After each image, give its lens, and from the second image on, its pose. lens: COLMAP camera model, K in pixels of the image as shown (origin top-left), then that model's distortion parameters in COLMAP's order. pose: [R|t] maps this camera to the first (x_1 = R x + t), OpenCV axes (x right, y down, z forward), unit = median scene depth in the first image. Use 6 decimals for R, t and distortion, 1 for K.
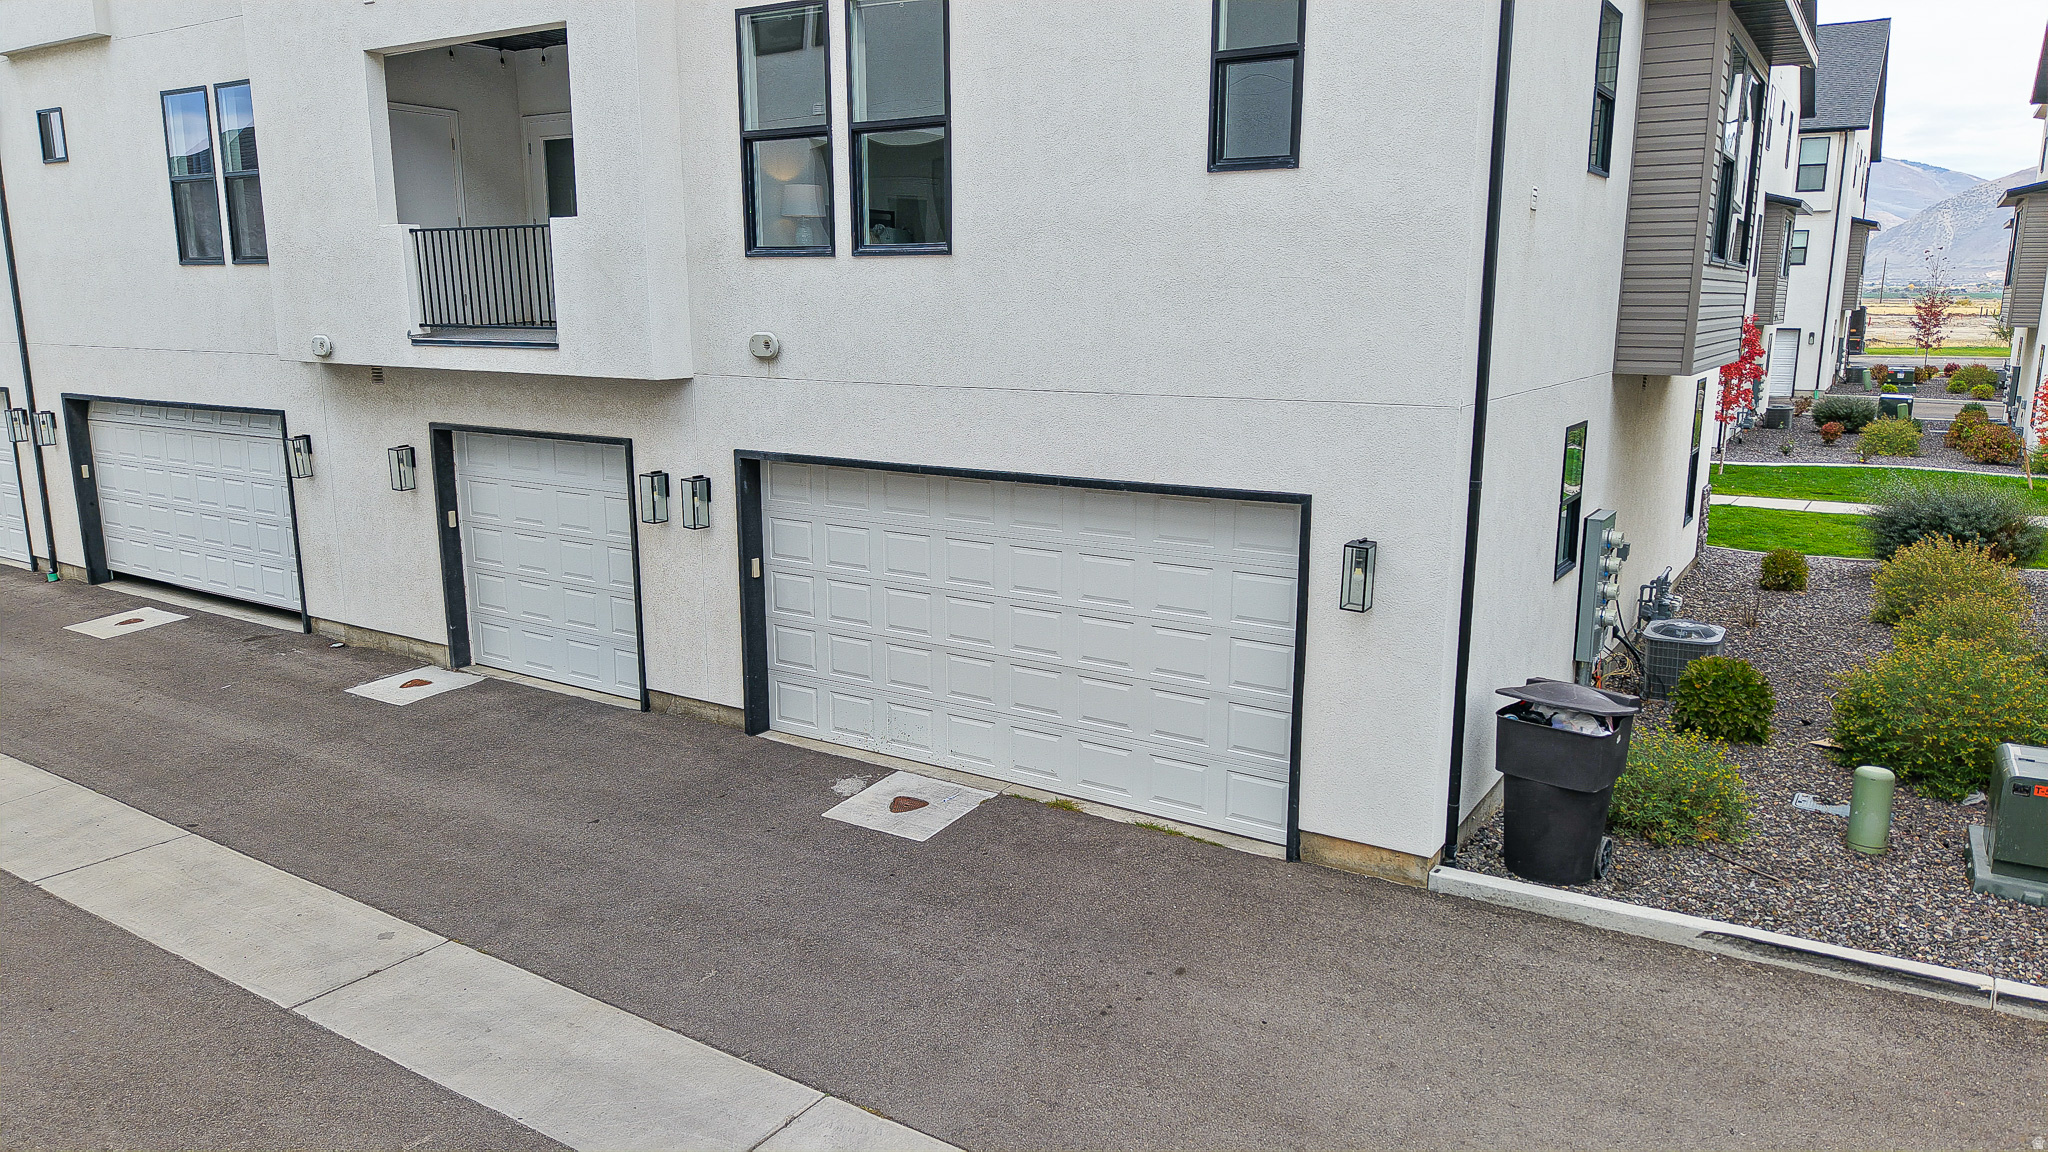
lens RADIAL K [[1369.8, 0, 1024.0], [0, 1369.8, 576.0], [0, 0, 1]] dist [0.043406, -0.052119]
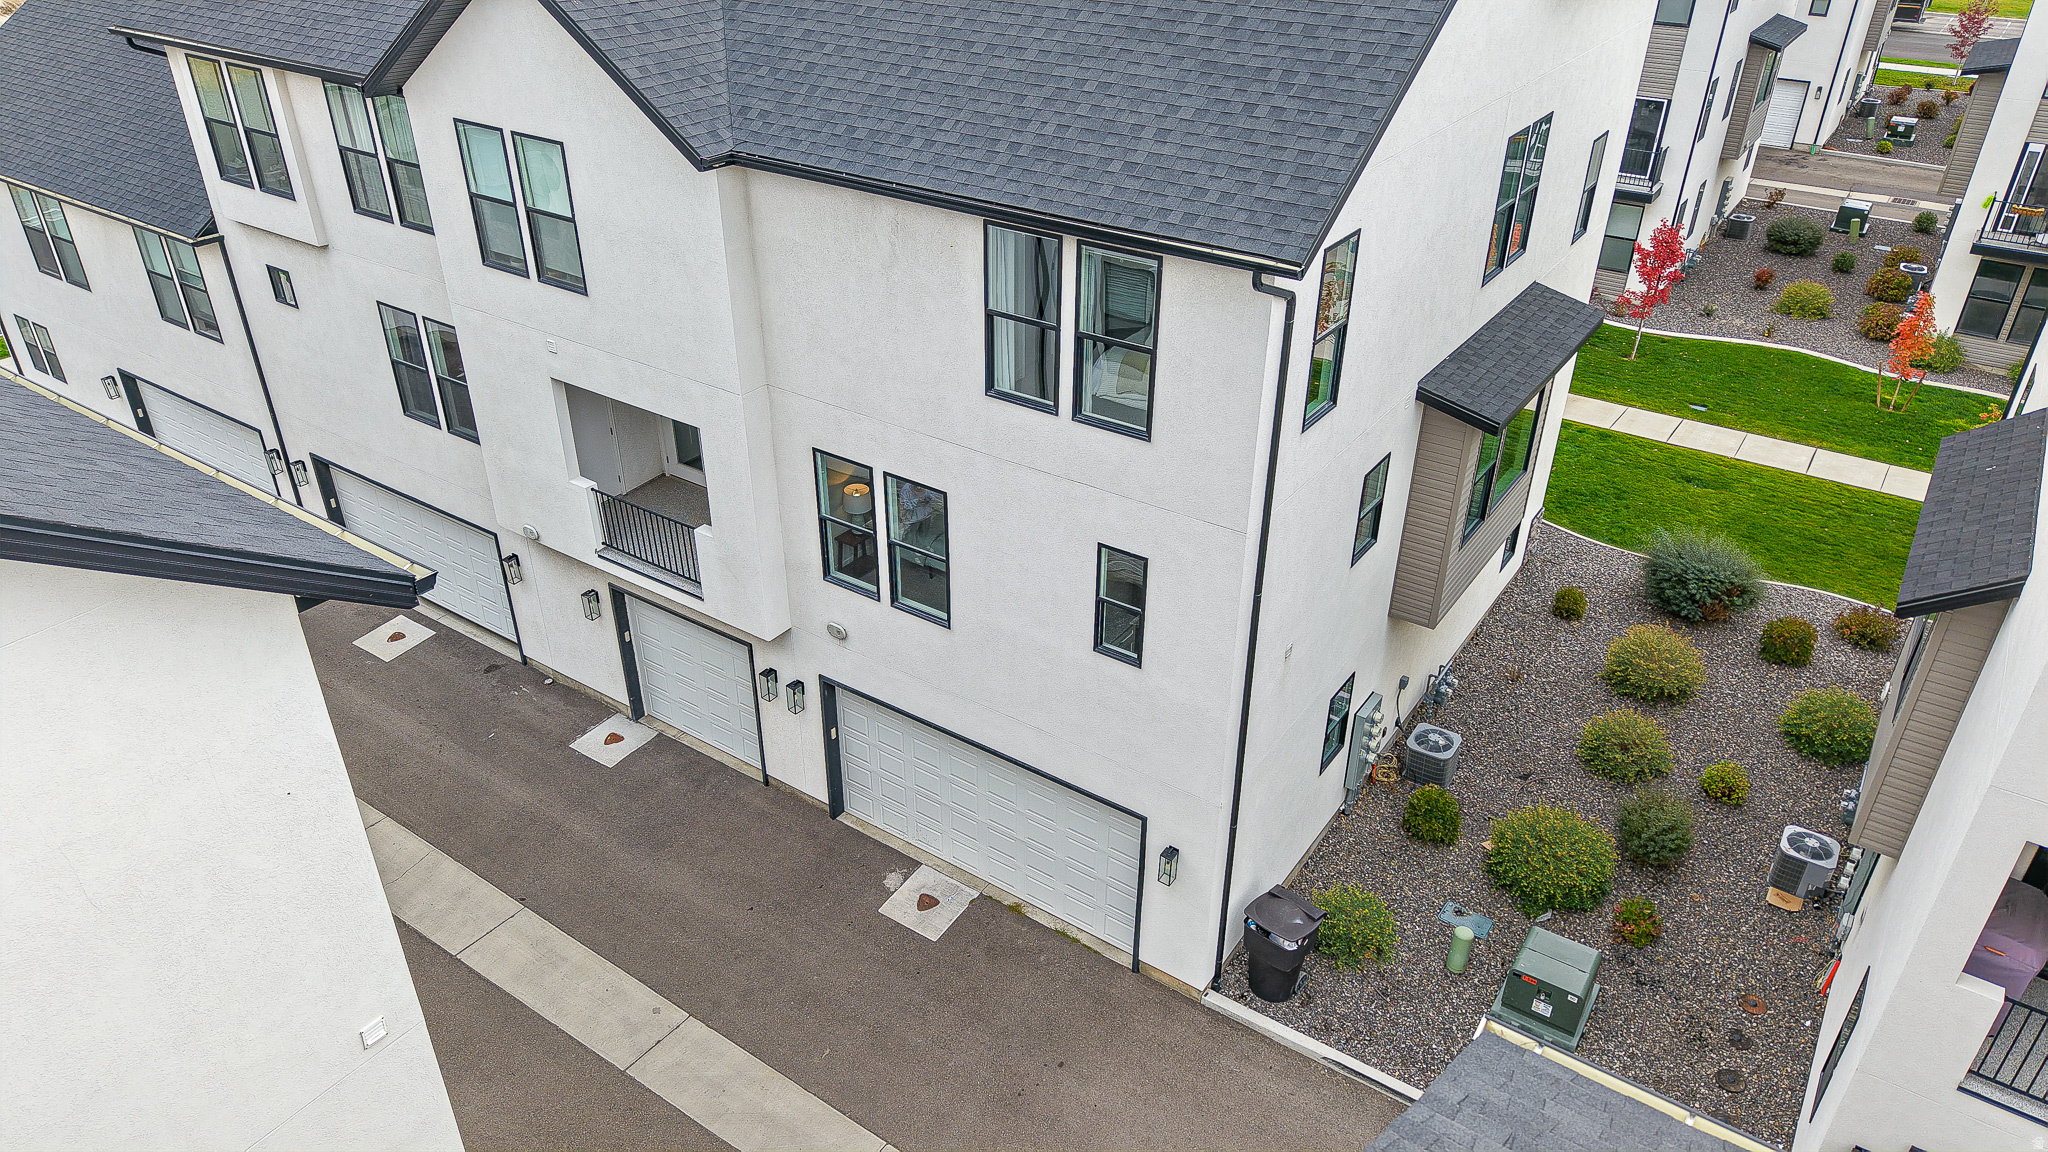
lens RADIAL K [[1369.8, 0, 1024.0], [0, 1369.8, 576.0], [0, 0, 1]] dist [0.043406, -0.052119]
pose [[0.999416, 0.020670, -0.027192, 0.072505], [-0.010491, 0.943382, 0.331543, -0.762126], [0.032506, -0.331065, 0.943048, -0.477505]]
